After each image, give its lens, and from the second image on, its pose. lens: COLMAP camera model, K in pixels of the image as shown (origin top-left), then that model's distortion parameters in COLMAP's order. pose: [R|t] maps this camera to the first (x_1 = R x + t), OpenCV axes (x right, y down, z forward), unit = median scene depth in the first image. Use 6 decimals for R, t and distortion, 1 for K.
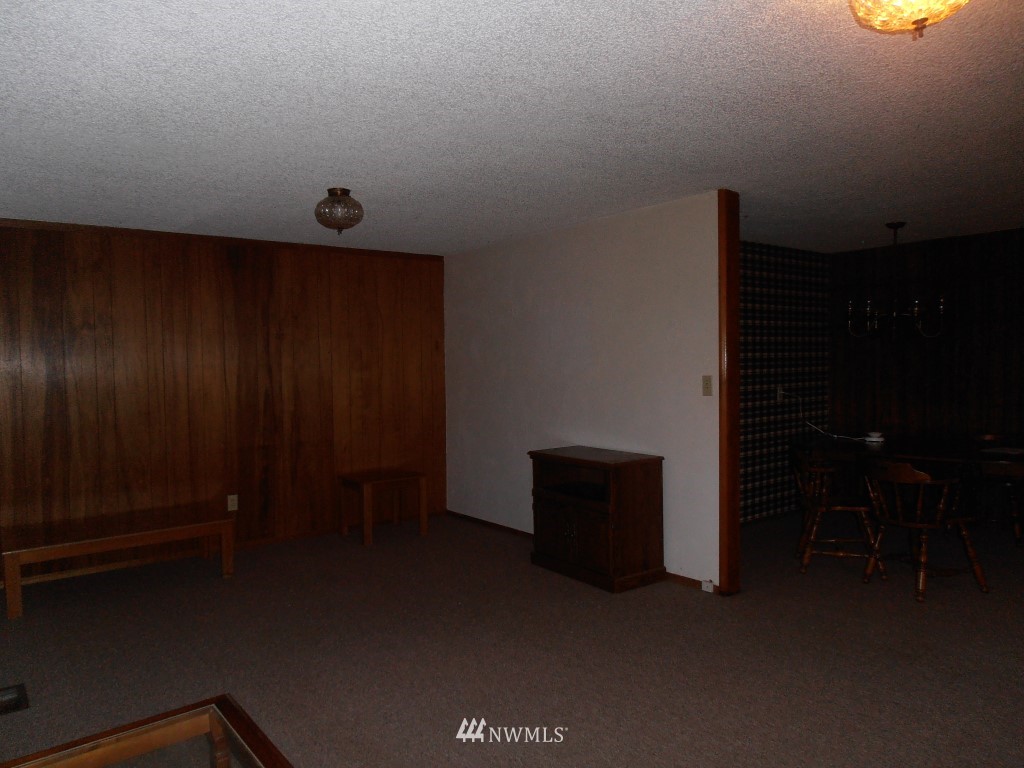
lens RADIAL K [[702.2, 0, 512.0], [0, 702.2, 384.0], [0, 0, 1]] dist [-0.017040, 0.005183]
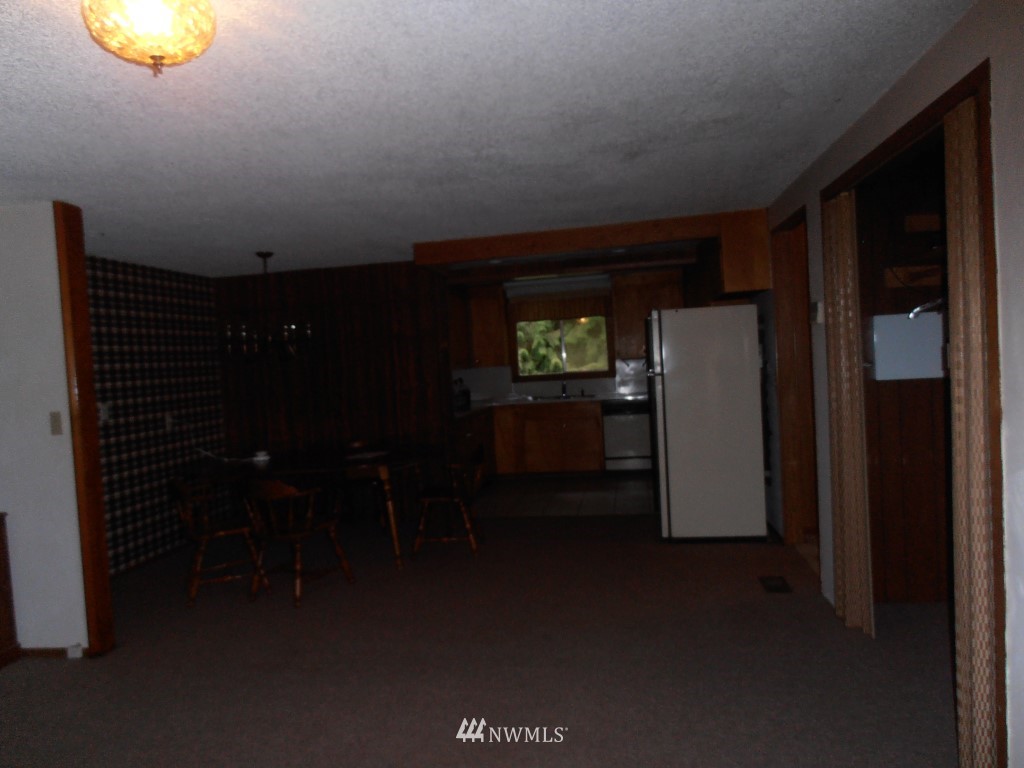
lens RADIAL K [[702.2, 0, 512.0], [0, 702.2, 384.0], [0, 0, 1]] dist [-0.017040, 0.005183]
pose [[0.727776, -0.051549, 0.683875, 0.097962], [0.070394, 0.997519, 0.000278, -0.006633], [-0.682193, 0.047938, 0.729599, -0.023233]]
